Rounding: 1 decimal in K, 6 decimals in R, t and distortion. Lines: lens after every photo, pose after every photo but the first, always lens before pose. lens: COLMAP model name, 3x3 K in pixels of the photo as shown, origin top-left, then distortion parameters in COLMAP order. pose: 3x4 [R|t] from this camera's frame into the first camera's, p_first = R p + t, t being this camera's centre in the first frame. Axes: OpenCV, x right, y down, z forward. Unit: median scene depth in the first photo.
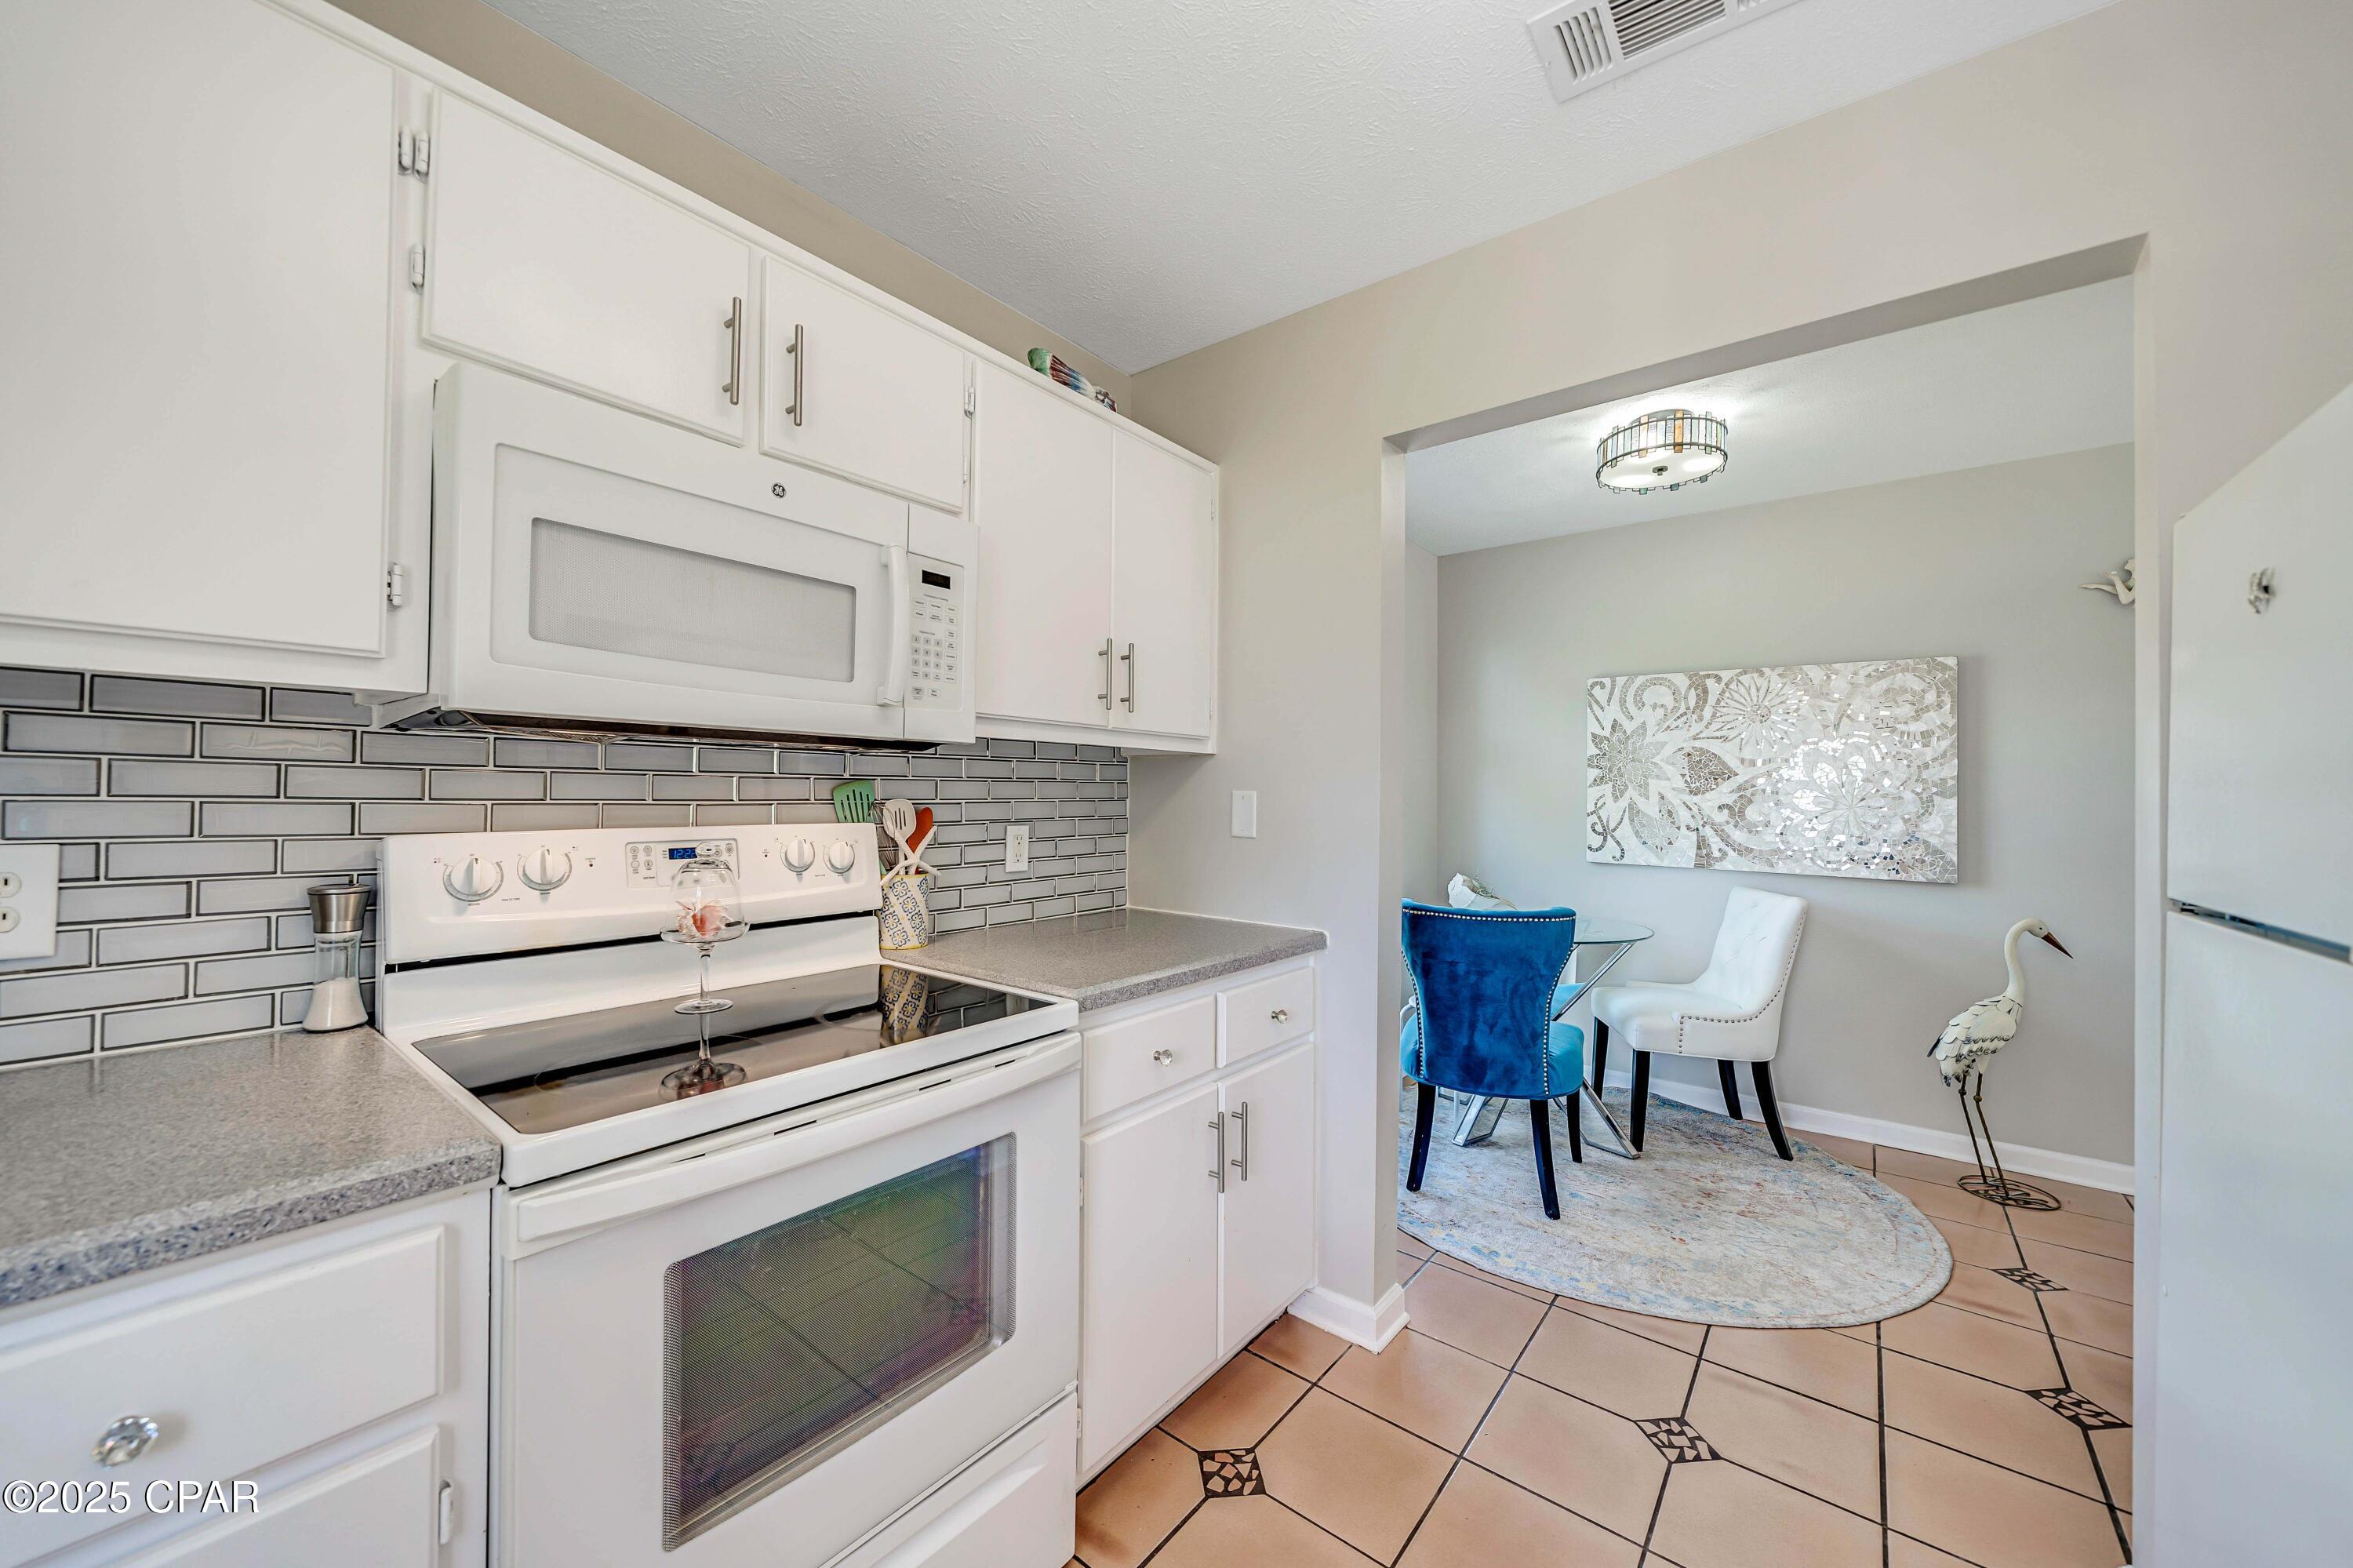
lens RADIAL K [[853.7, 0, 1176.5], [0, 853.7, 784.0], [0, 0, 1]] dist [-0.000159, 0.000025]
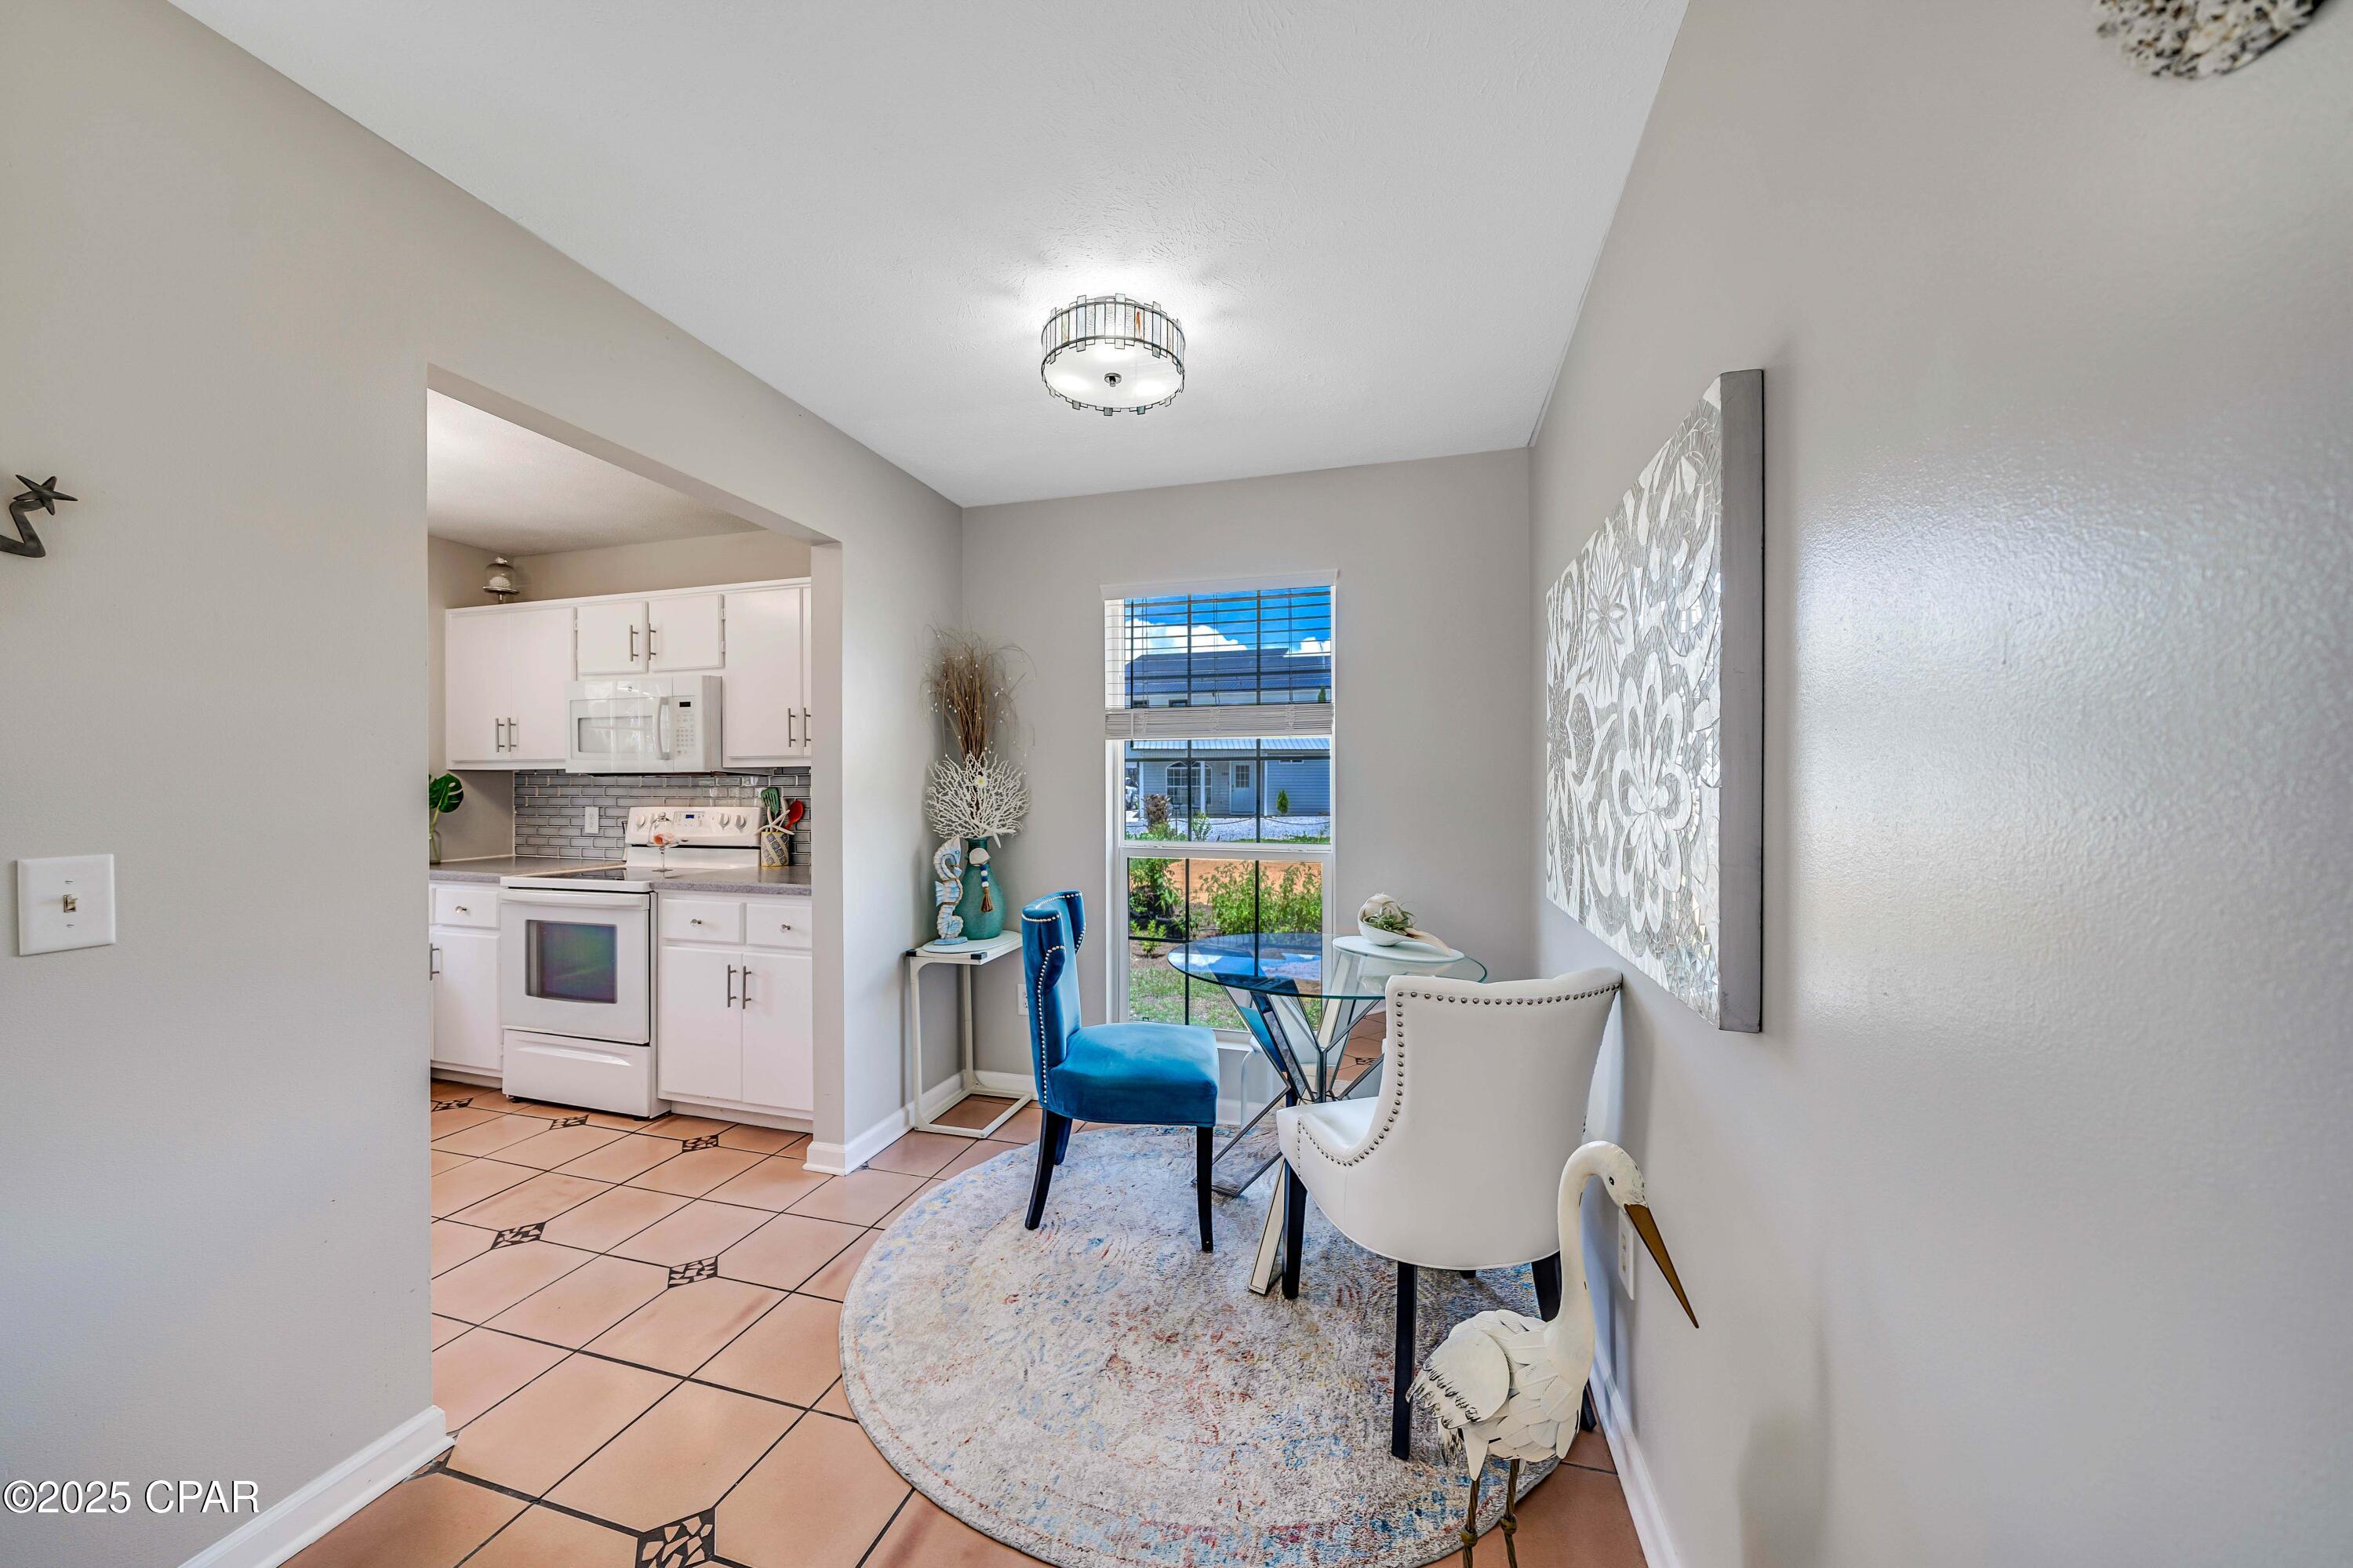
lens RADIAL K [[817.2, 0, 1167.2], [0, 817.2, 783.9], [0, 0, 1]] dist [-0.004731, 0.000169]
pose [[0.381596, -0.022573, -0.924054, 2.054005], [0.016376, 0.999710, -0.017658, 0.040551], [0.924184, -0.008394, 0.381855, 1.200543]]
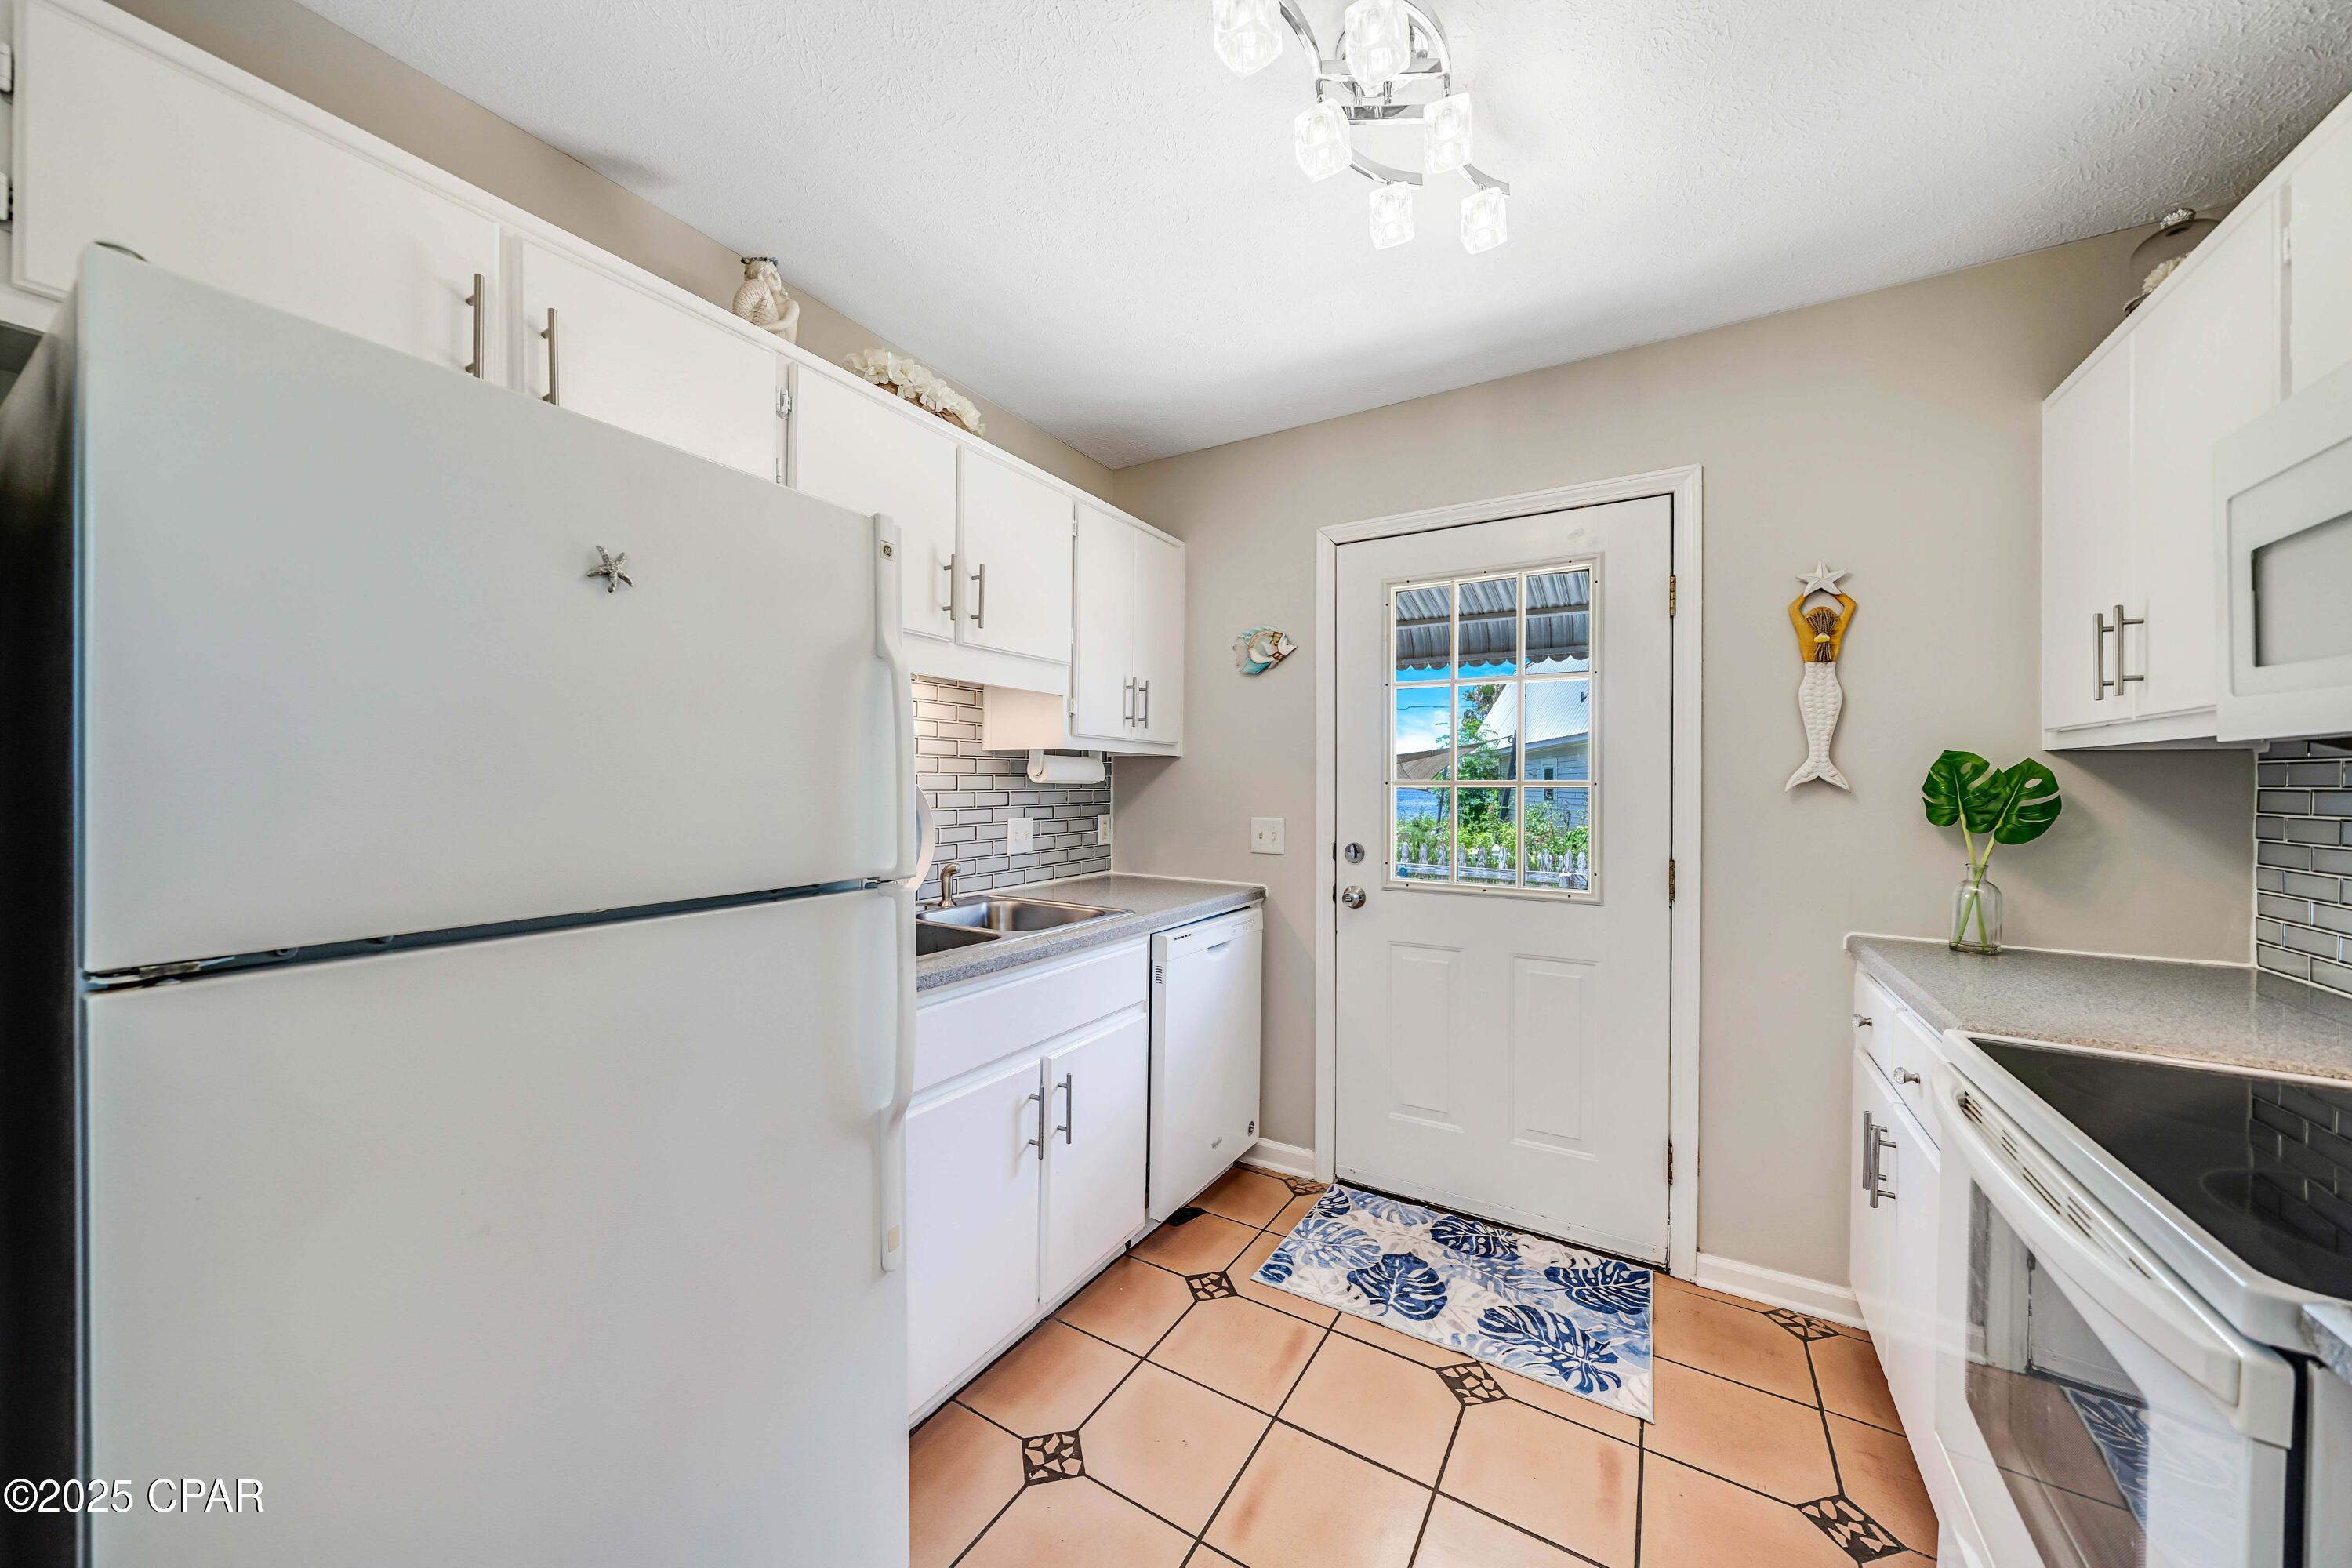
lens RADIAL K [[813.8, 0, 1157.3], [0, 813.8, 786.4], [0, 0, 1]] dist [-0.000748, -0.001531]
pose [[-0.992356, -0.029389, -0.119860, 0.412905], [-0.029029, 0.999567, -0.004746, 0.011278], [0.119948, -0.001231, -0.992779, 1.100463]]
